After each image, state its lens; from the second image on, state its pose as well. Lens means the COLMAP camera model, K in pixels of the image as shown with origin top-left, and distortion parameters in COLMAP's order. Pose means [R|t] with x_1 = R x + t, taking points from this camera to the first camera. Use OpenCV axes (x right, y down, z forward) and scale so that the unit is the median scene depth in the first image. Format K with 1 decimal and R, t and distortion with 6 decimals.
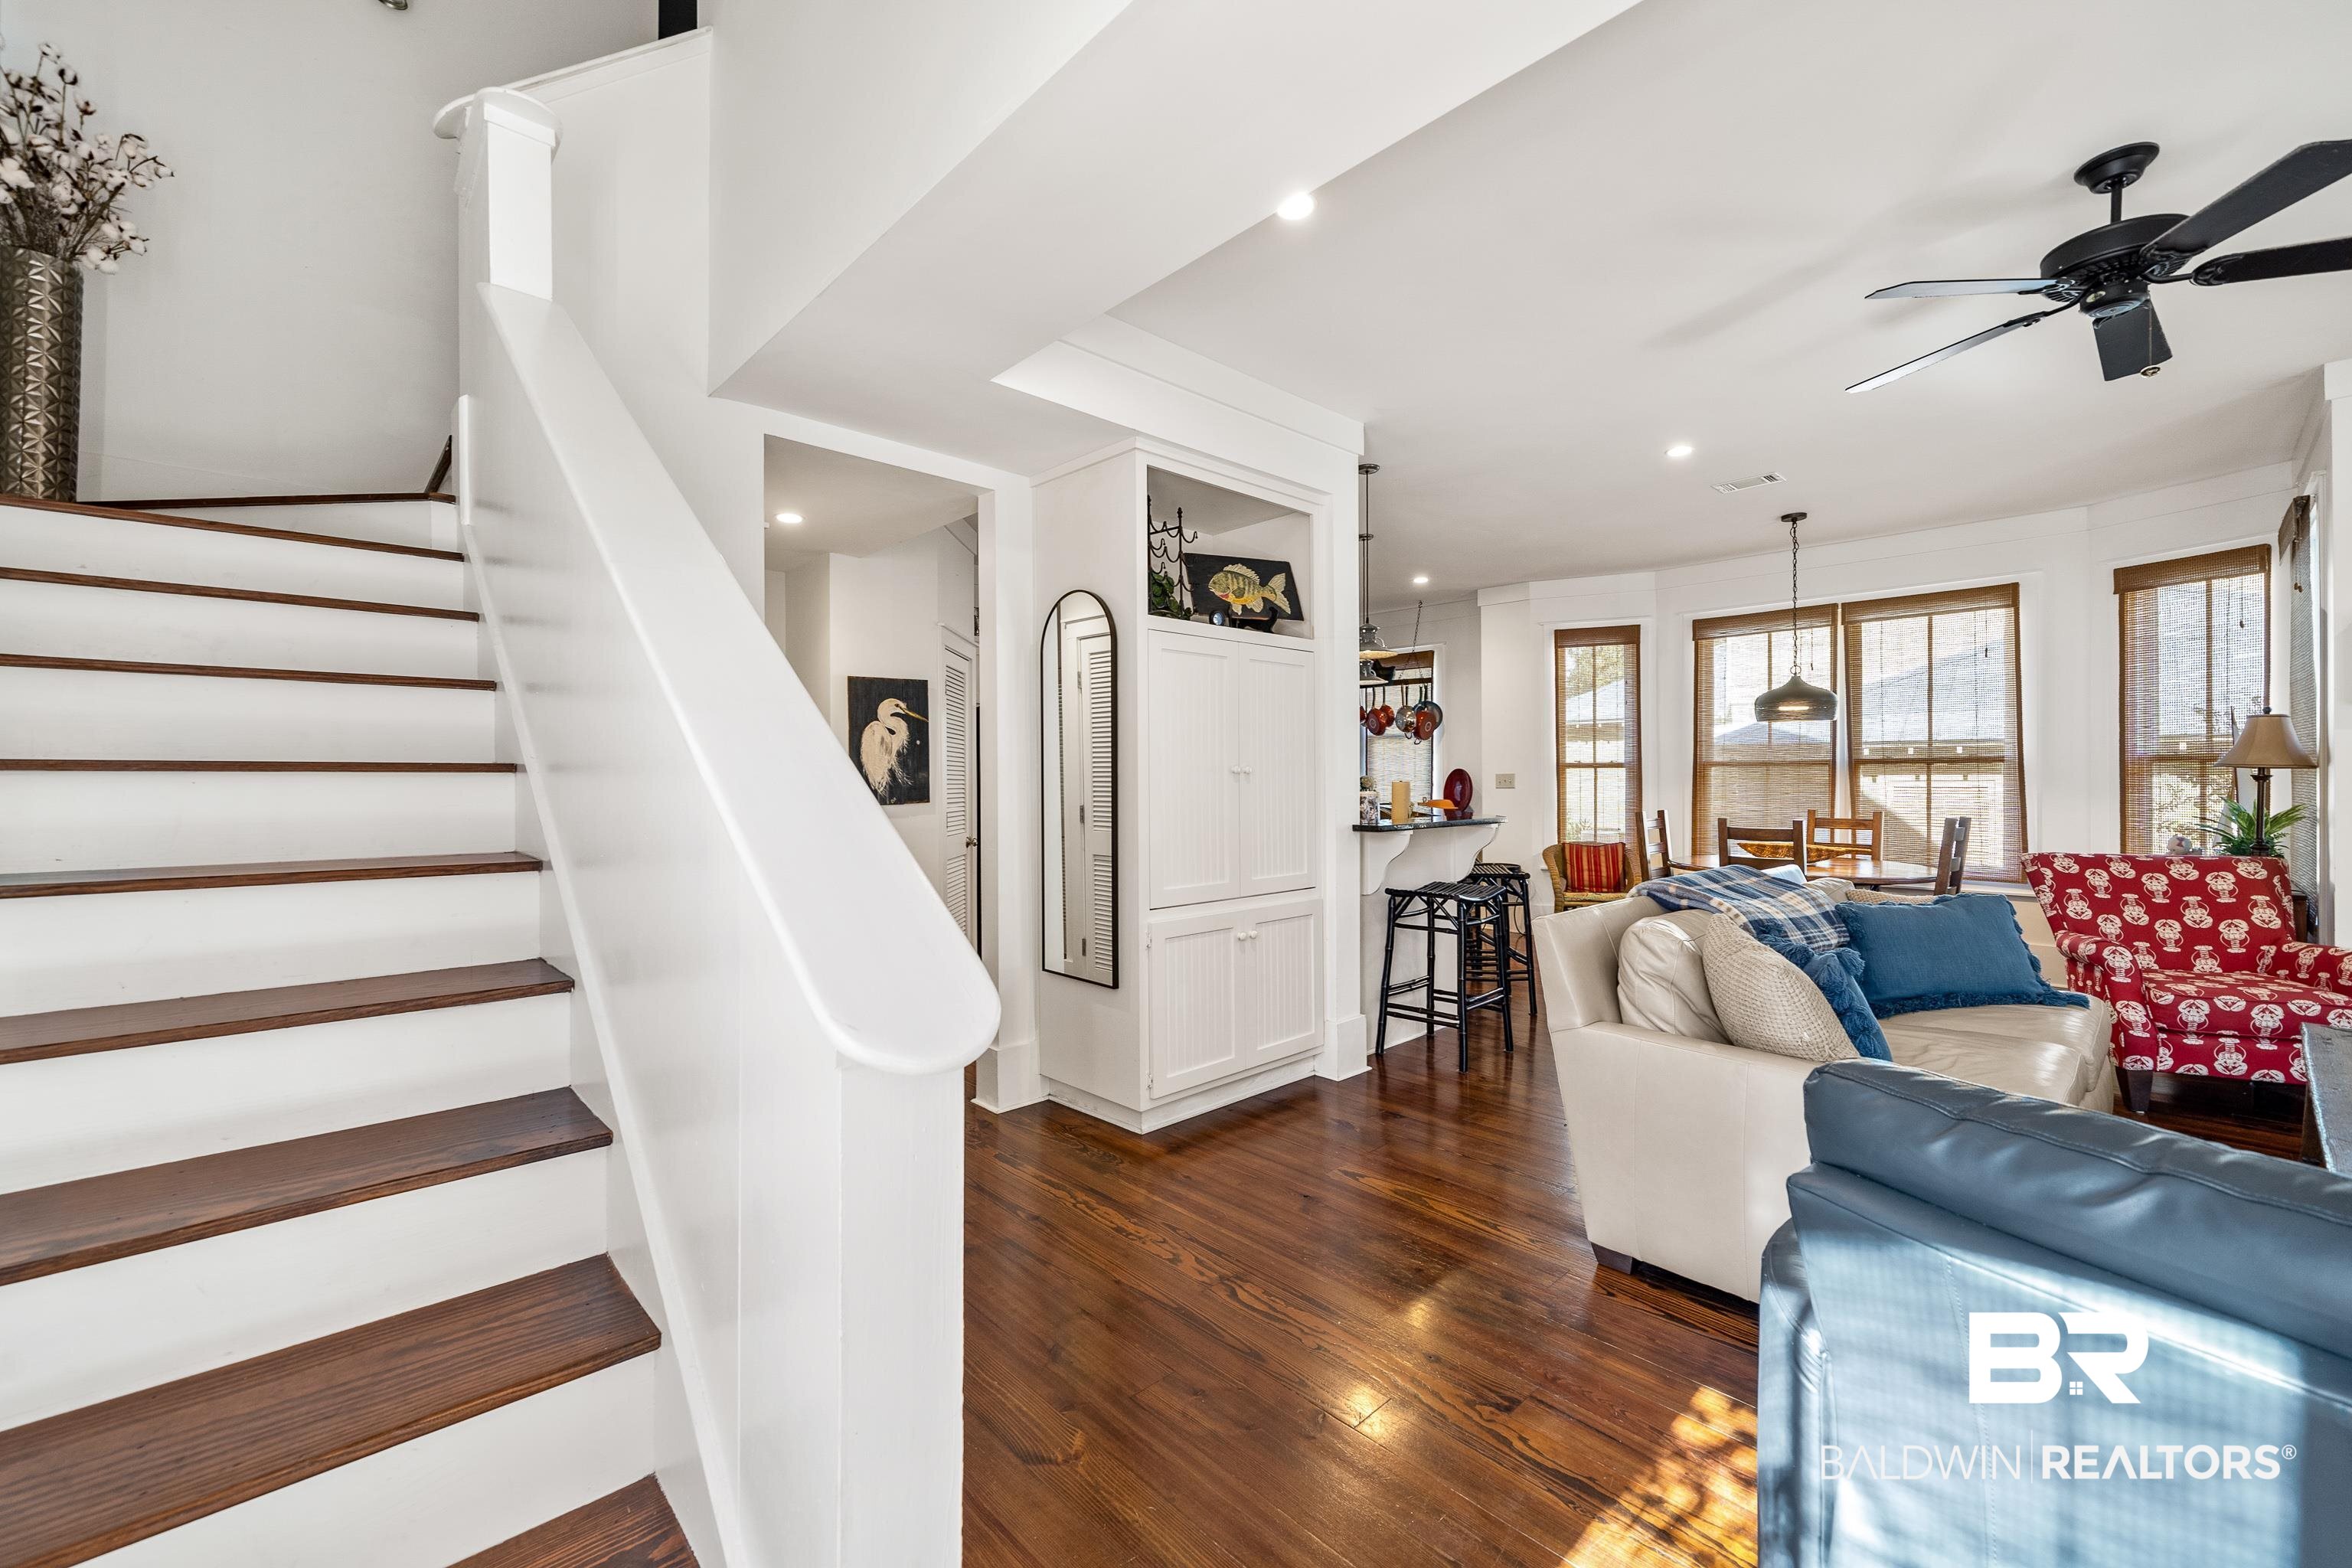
lens RADIAL K [[929.8, 0, 1167.4], [0, 929.8, 779.4], [0, 0, 1]] dist [-0.001842, -0.000693]
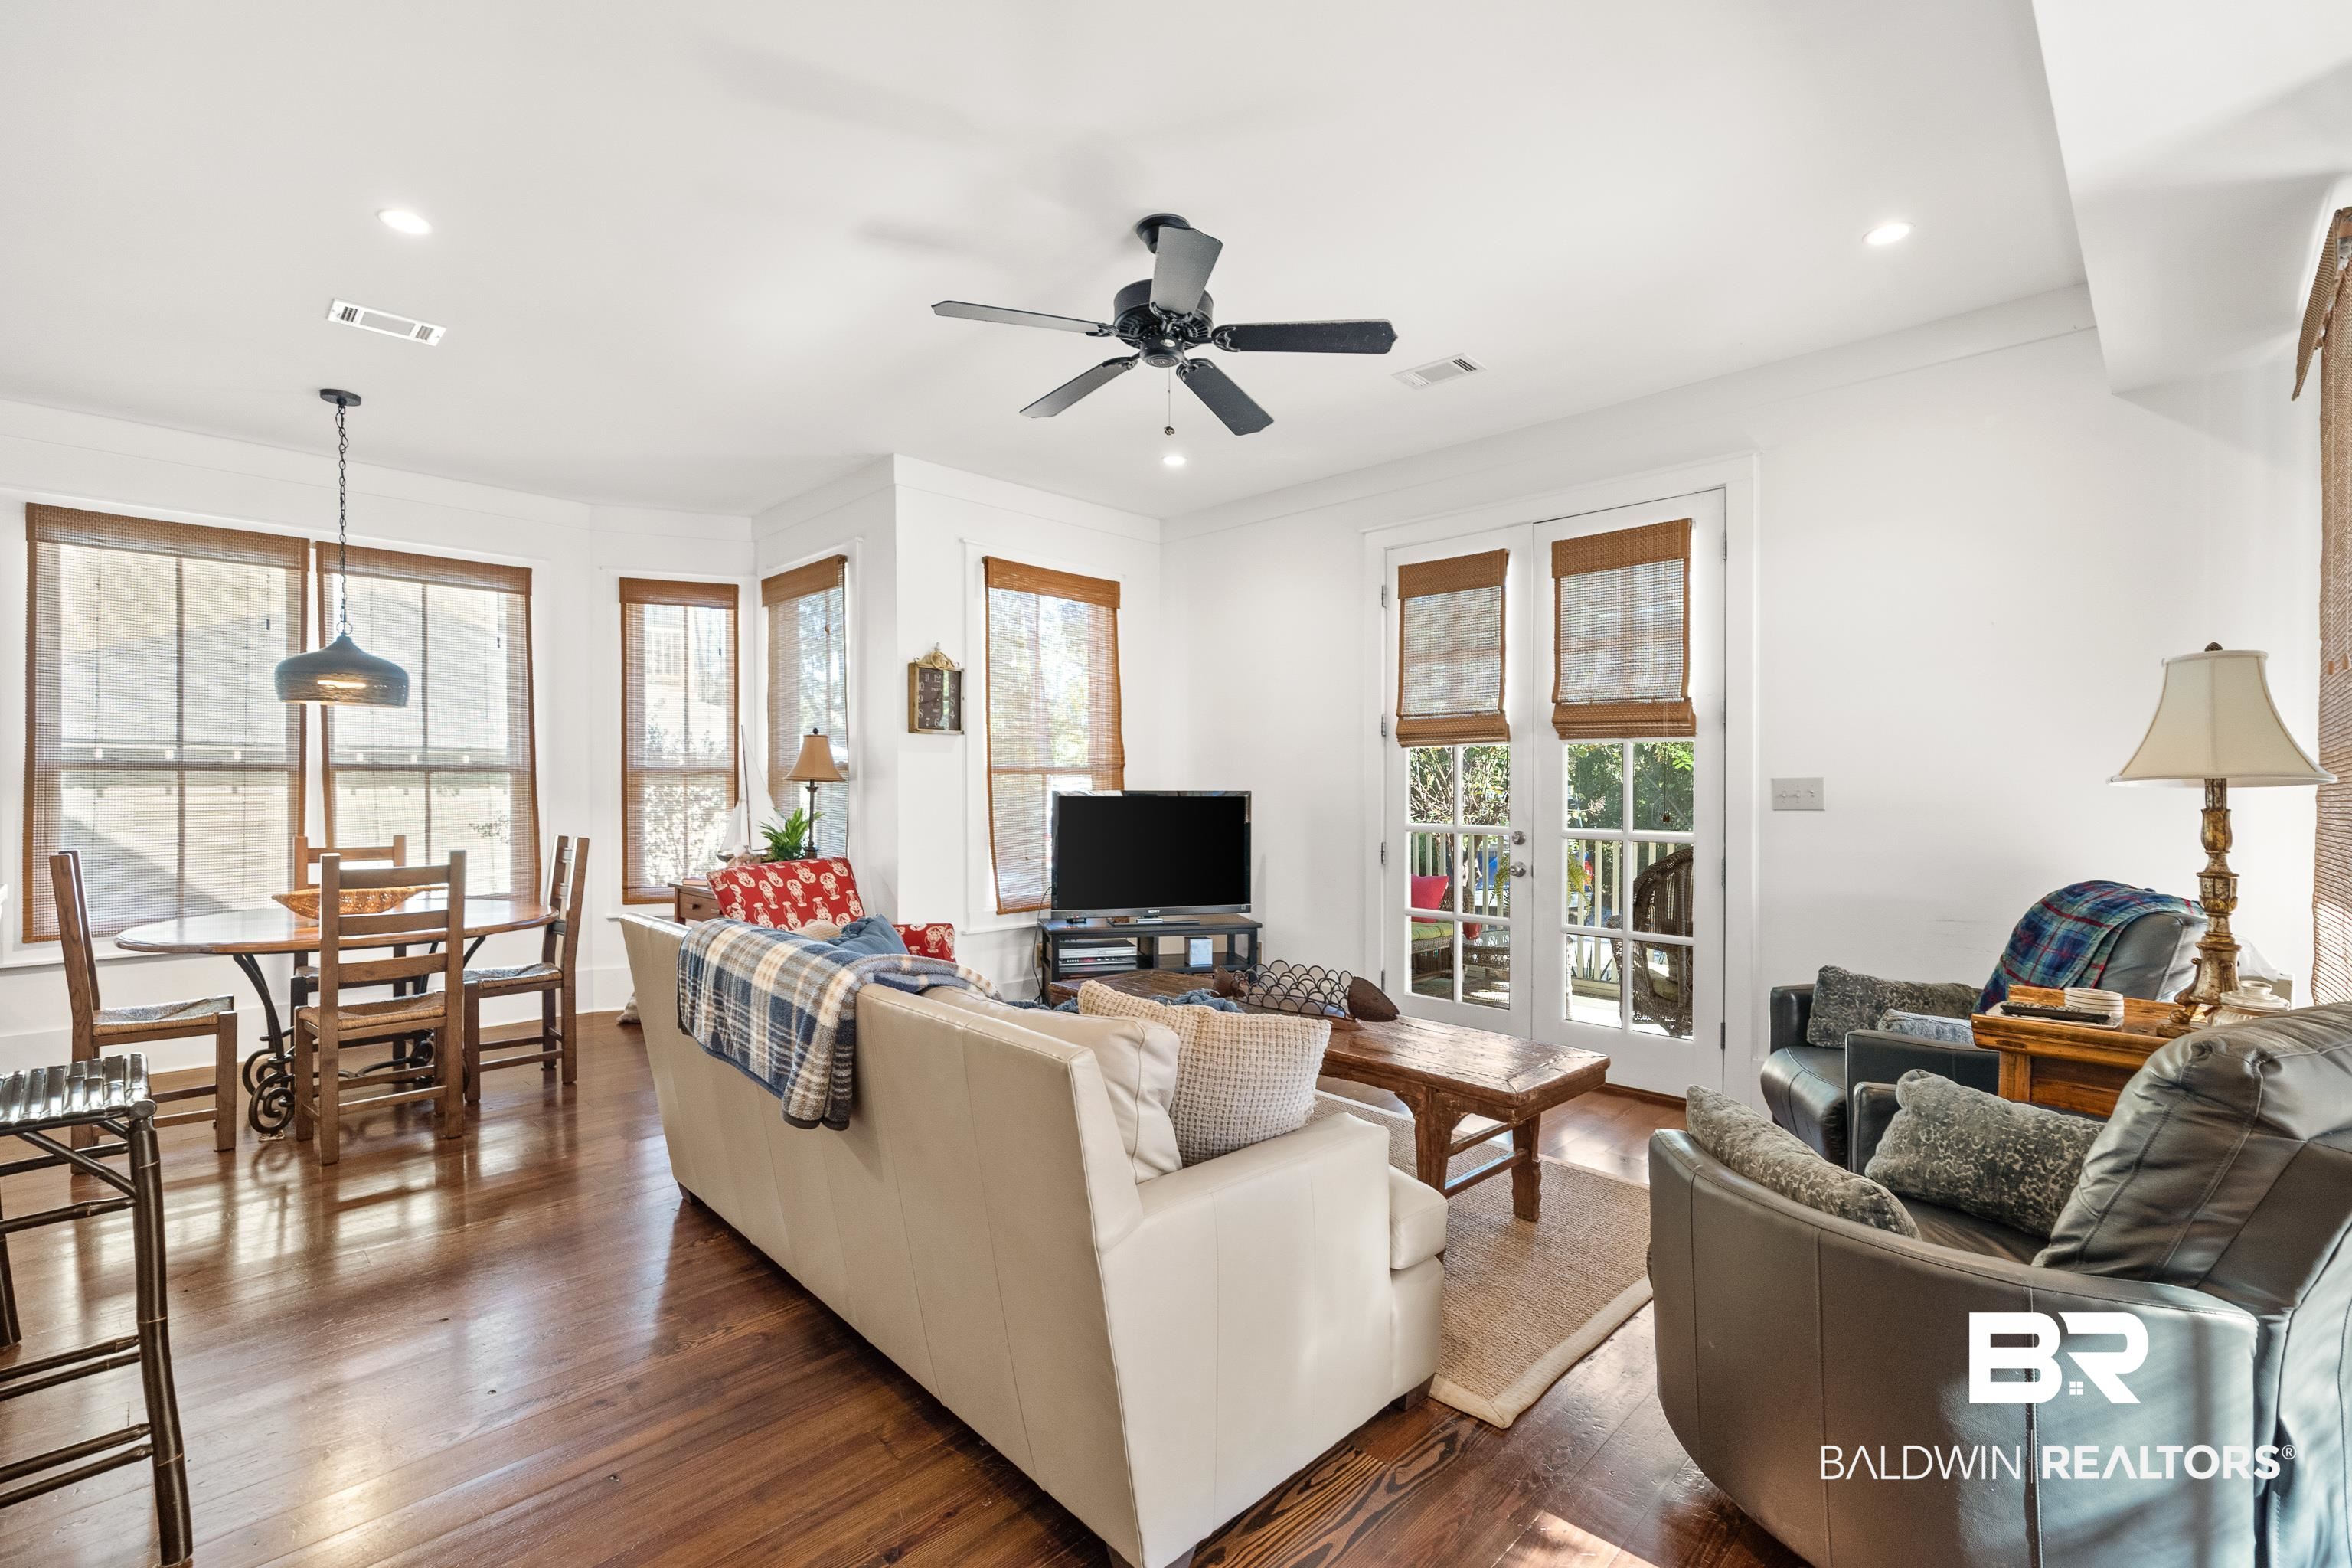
lens RADIAL K [[1022.7, 0, 1177.3], [0, 1022.7, 790.6], [0, 0, 1]] dist [0.002111, -0.000090]
pose [[-0.037542, -0.001056, 0.999295, -0.102415], [0.003187, 0.999994, 0.001177, 0.000189], [-0.999290, 0.003229, -0.037538, 0.548070]]
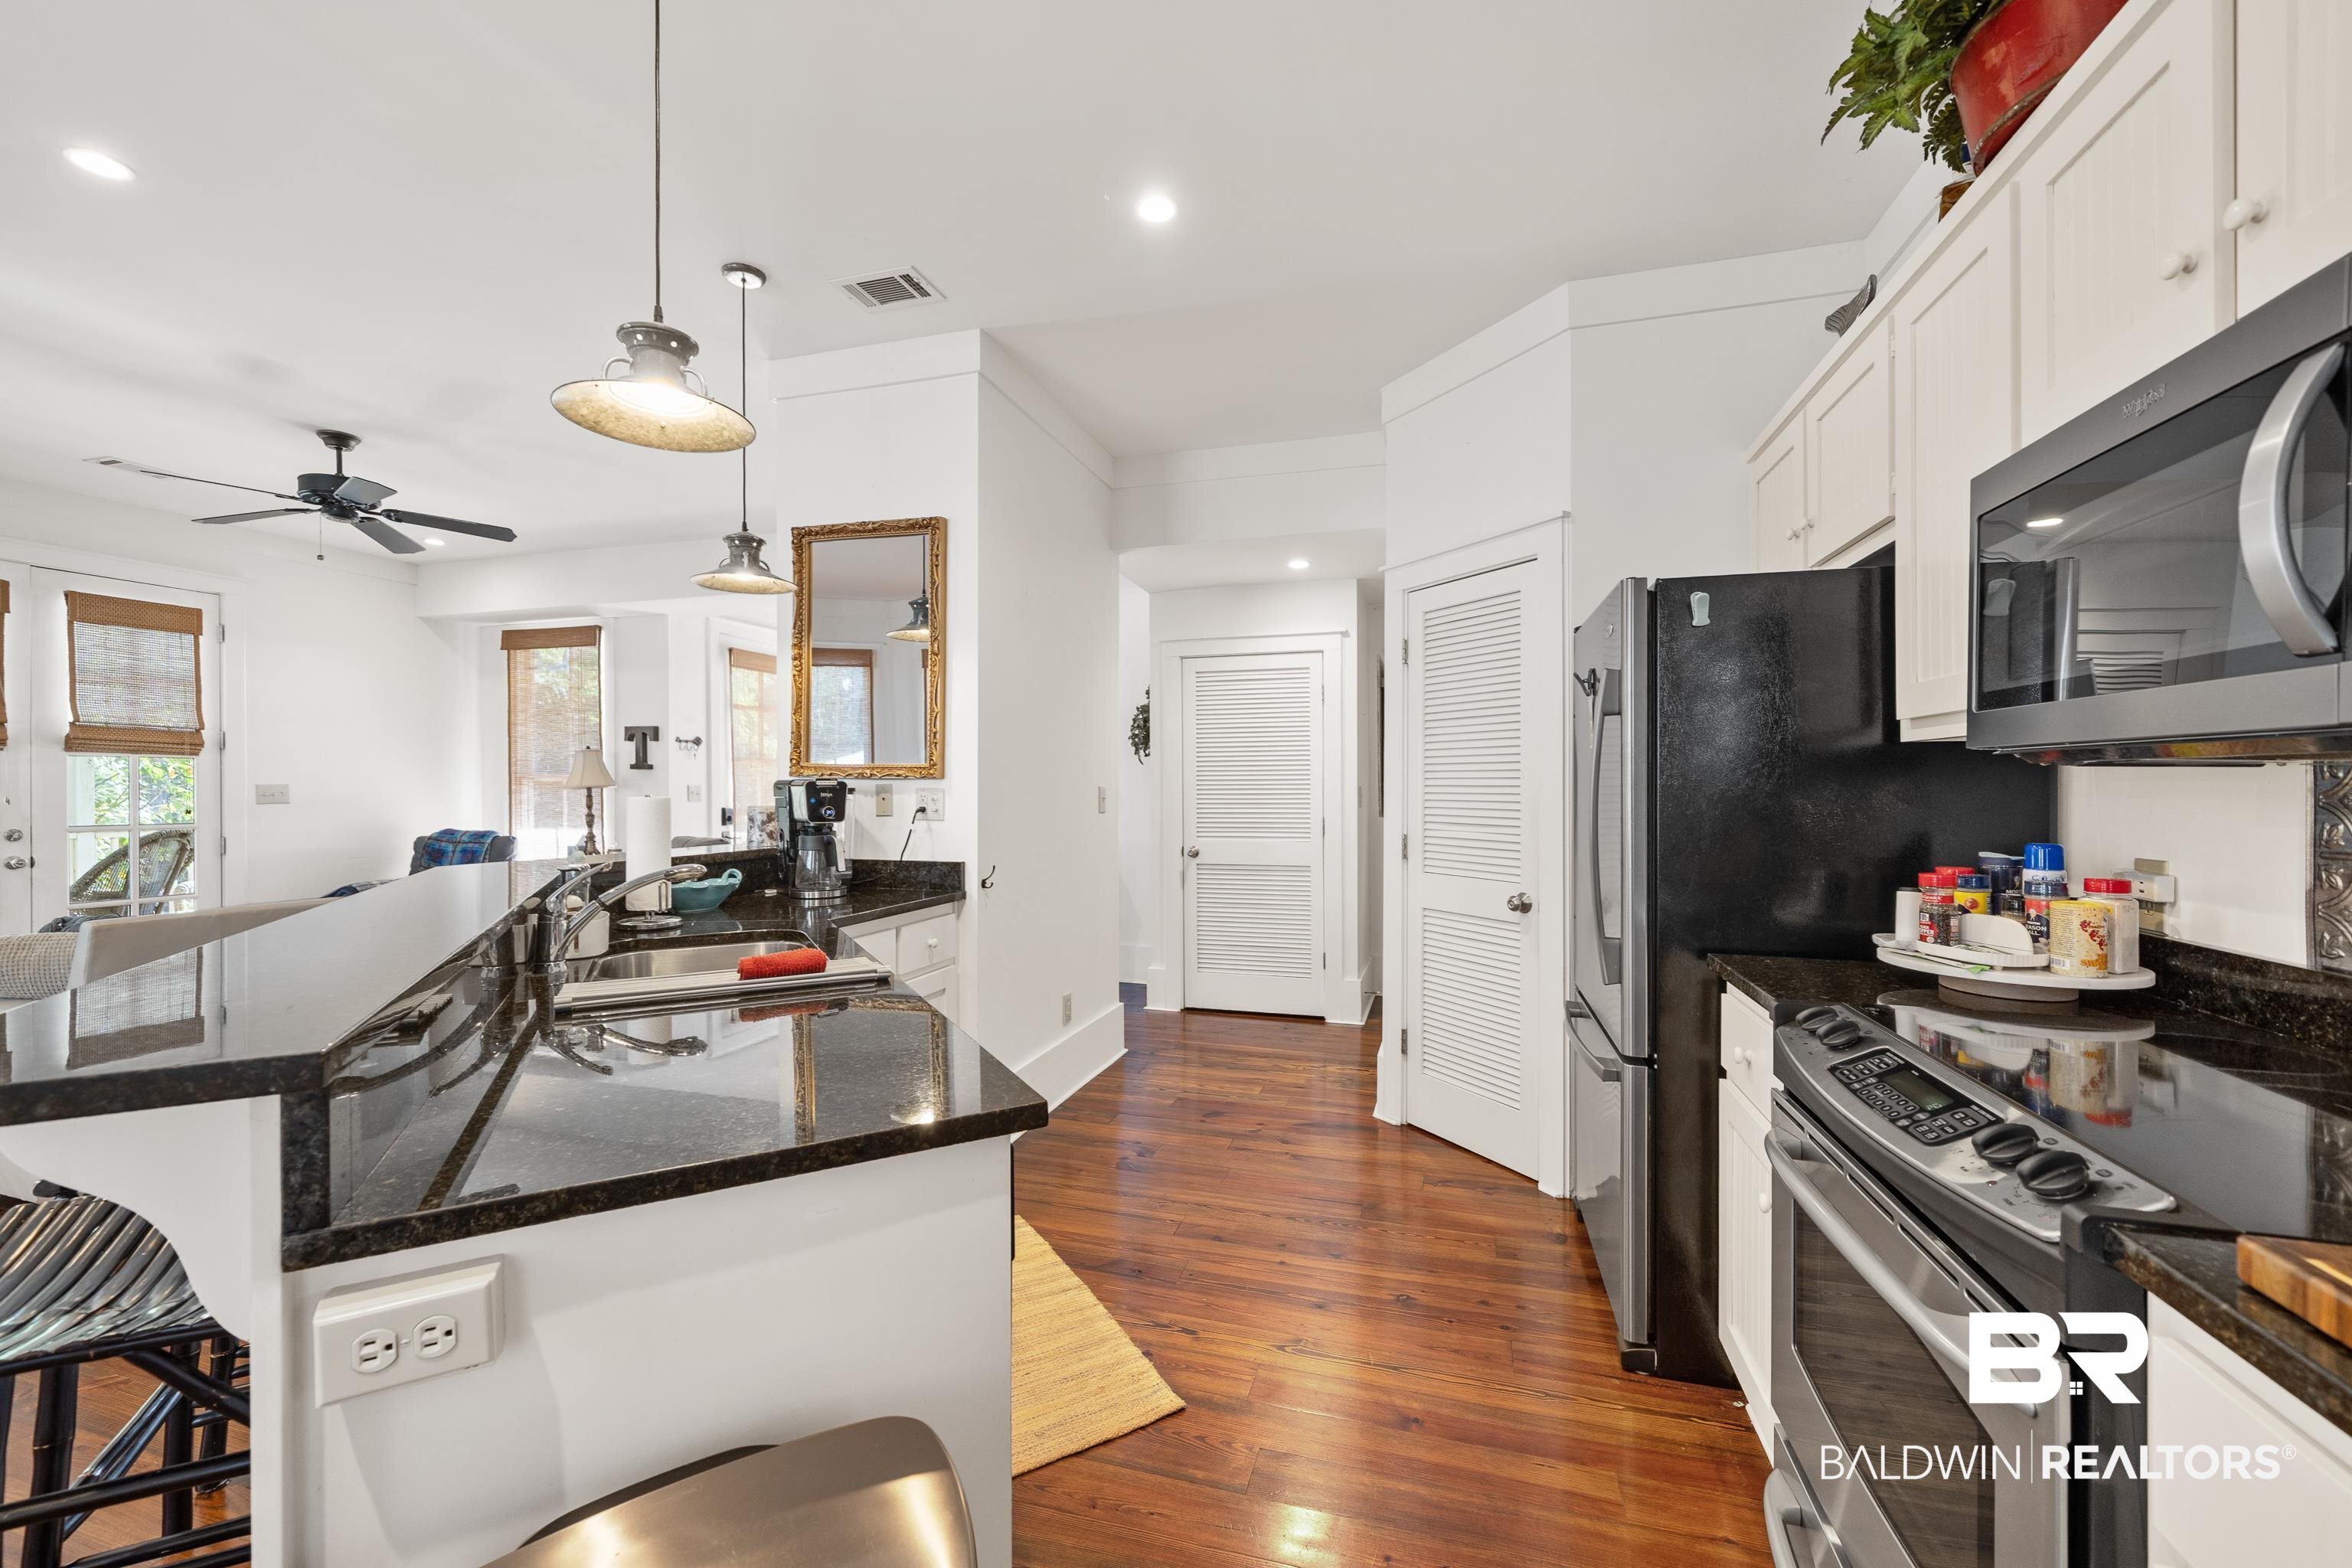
lens RADIAL K [[929.8, 0, 1168.8], [0, 929.8, 783.8], [0, 0, 1]] dist [-0.001842, -0.000693]
pose [[-0.866201, 0.002047, -0.499691, 0.299373], [0.000838, 0.999996, 0.002644, -0.011093], [0.499695, 0.001872, -0.866199, 1.764416]]
